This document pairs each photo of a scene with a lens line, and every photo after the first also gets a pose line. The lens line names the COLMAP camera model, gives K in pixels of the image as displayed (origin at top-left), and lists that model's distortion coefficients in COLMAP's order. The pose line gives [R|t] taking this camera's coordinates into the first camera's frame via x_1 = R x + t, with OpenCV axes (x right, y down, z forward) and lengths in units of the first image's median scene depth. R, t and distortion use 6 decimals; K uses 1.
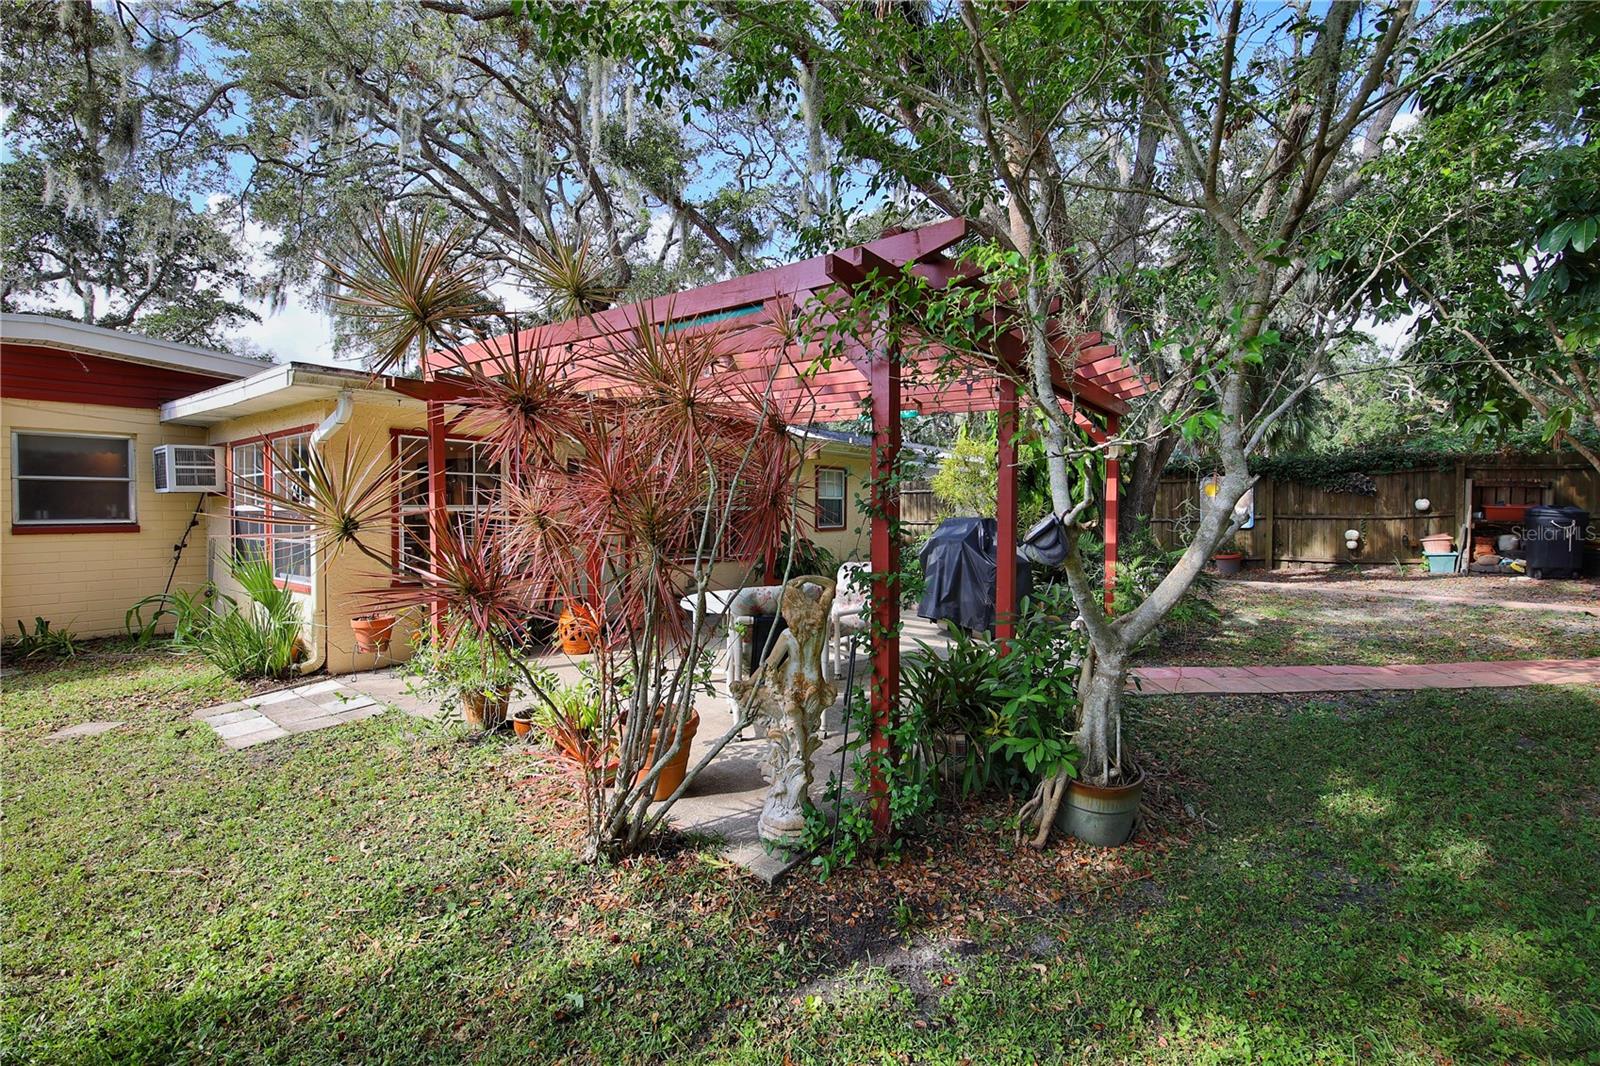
lens RADIAL K [[684.0, 0, 800.3], [0, 684.0, 520.6], [0, 0, 1]] dist [-0.000965, -0.000311]
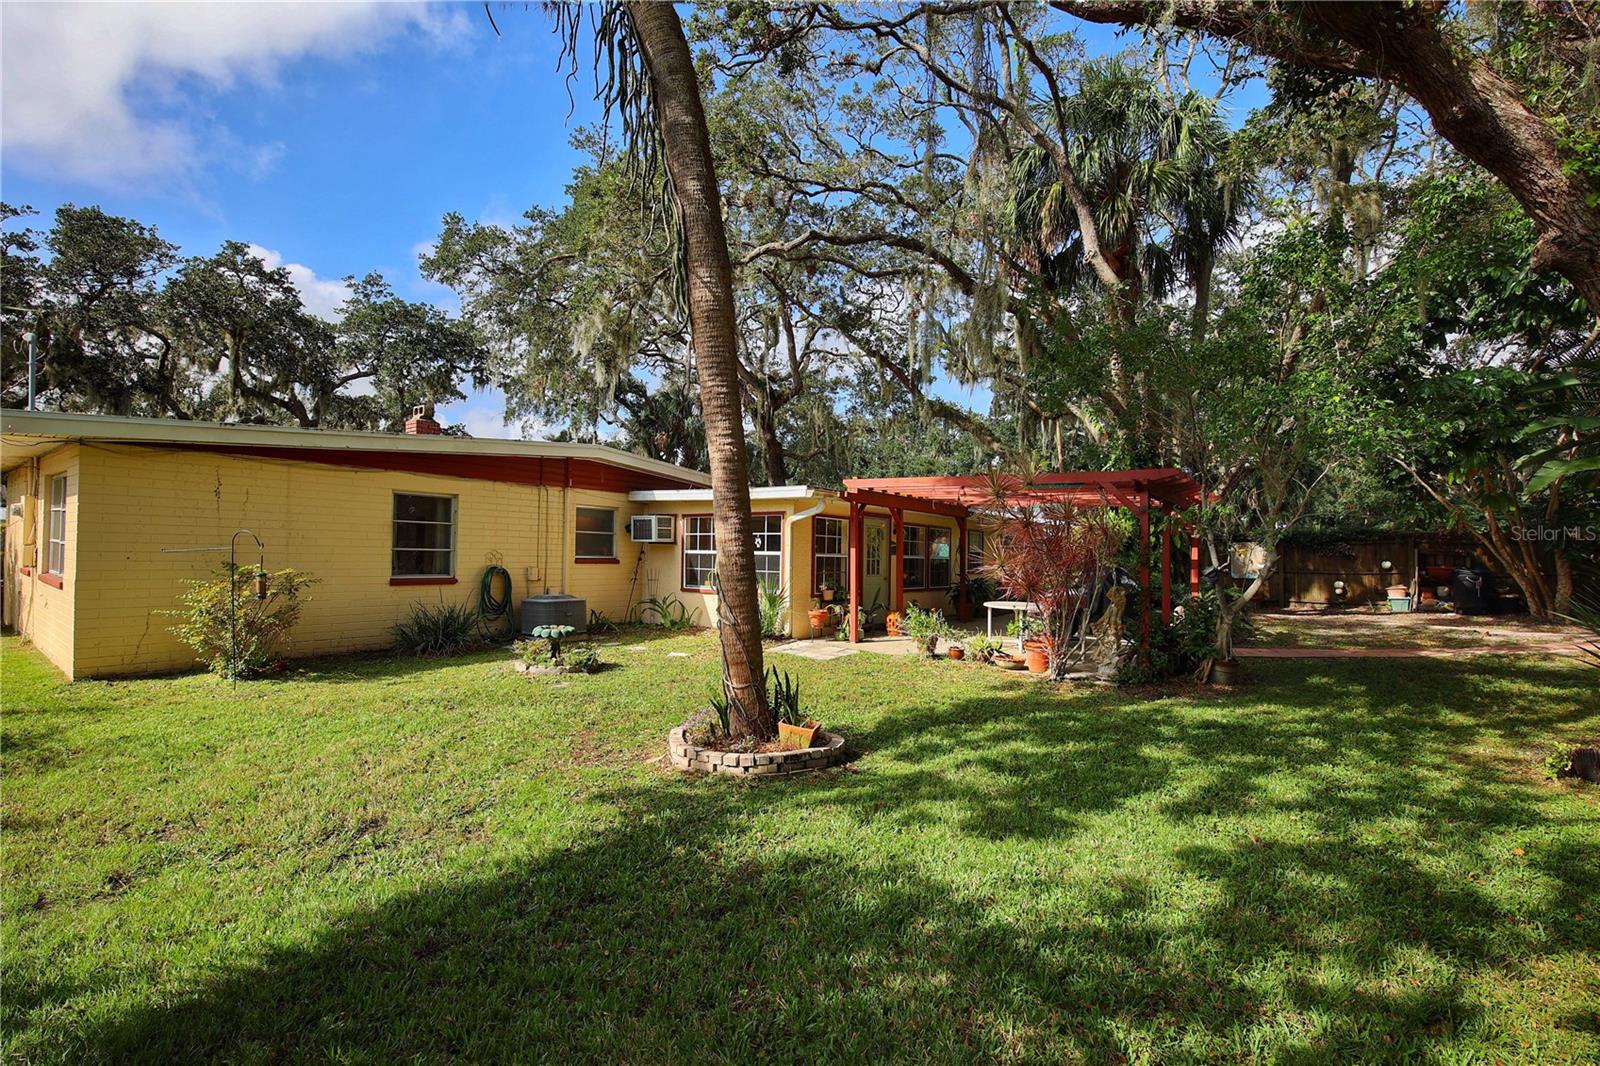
lens RADIAL K [[683.3, 0, 782.0], [0, 683.3, 531.4], [0, 0, 1]] dist [0.008577, 0.000148]
pose [[0.999507, 0.020969, -0.023359, -0.429363], [-0.022155, 0.998416, -0.051717, 0.011489], [0.022238, 0.052209, 0.998389, -0.608943]]
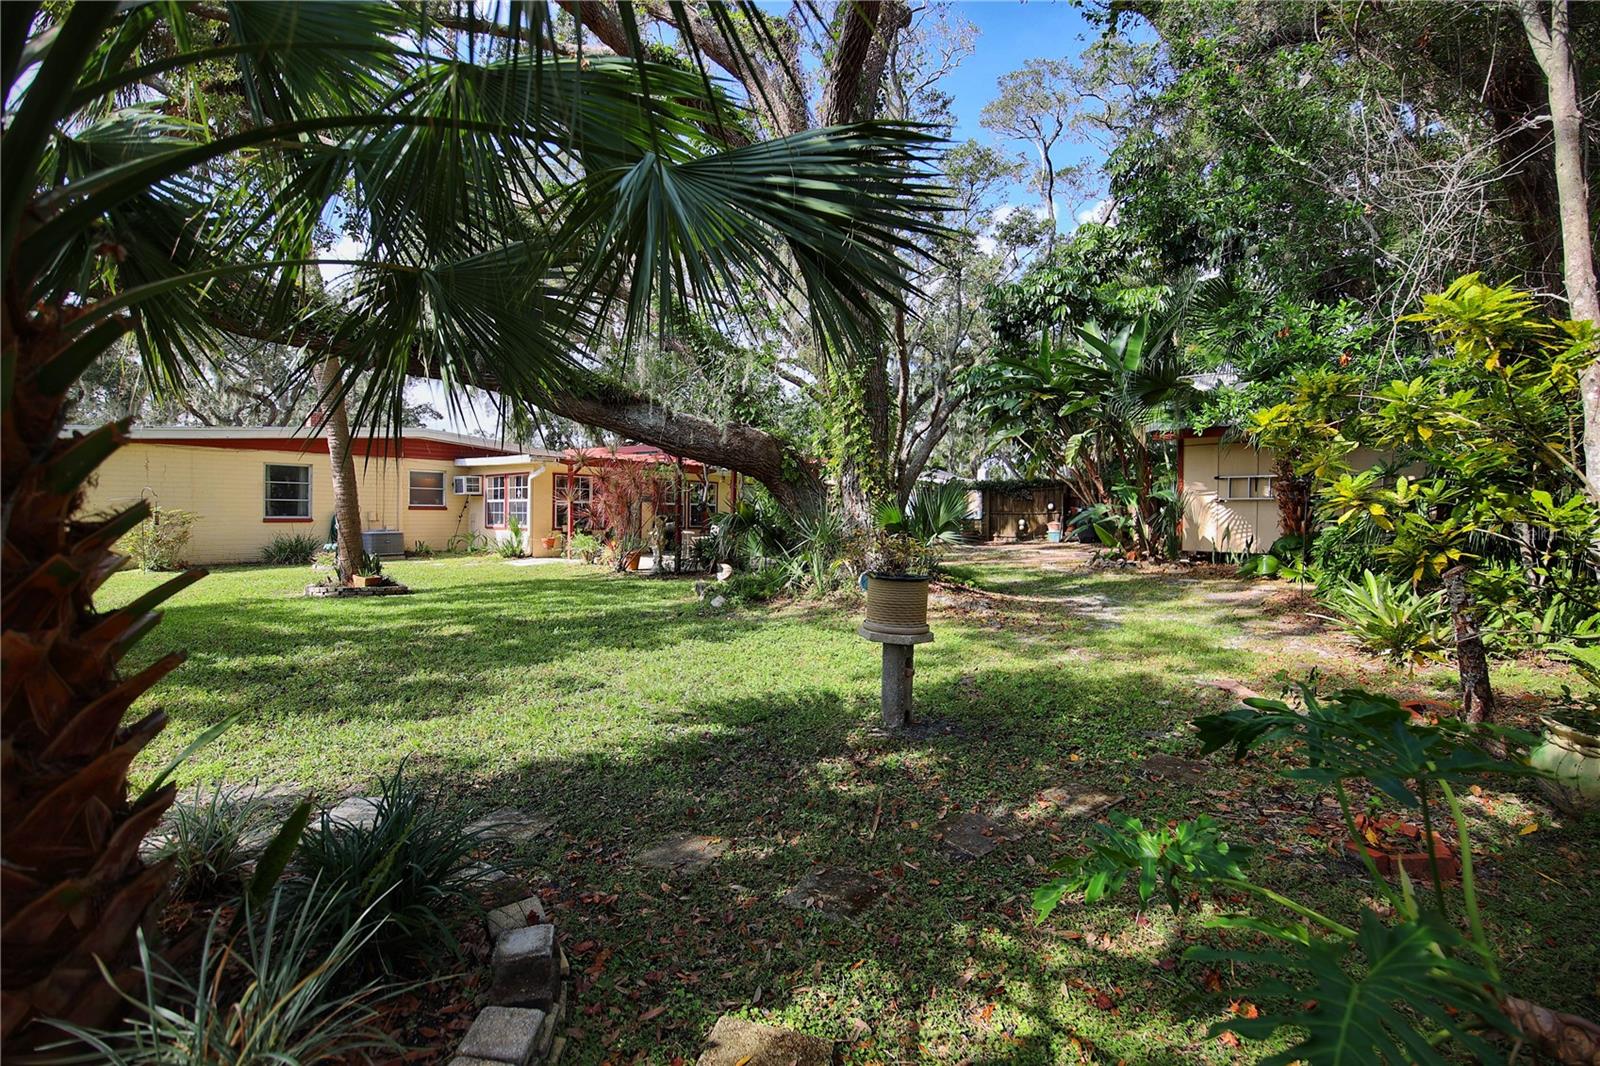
lens RADIAL K [[688.8, 0, 801.7], [0, 688.8, 517.8], [0, 0, 1]] dist [-0.000561, -0.008993]
pose [[0.995799, 0.011269, -0.090874, 0.445468], [-0.012624, 0.999817, -0.014347, 0.051183], [0.090696, 0.015434, 0.995759, -1.135509]]
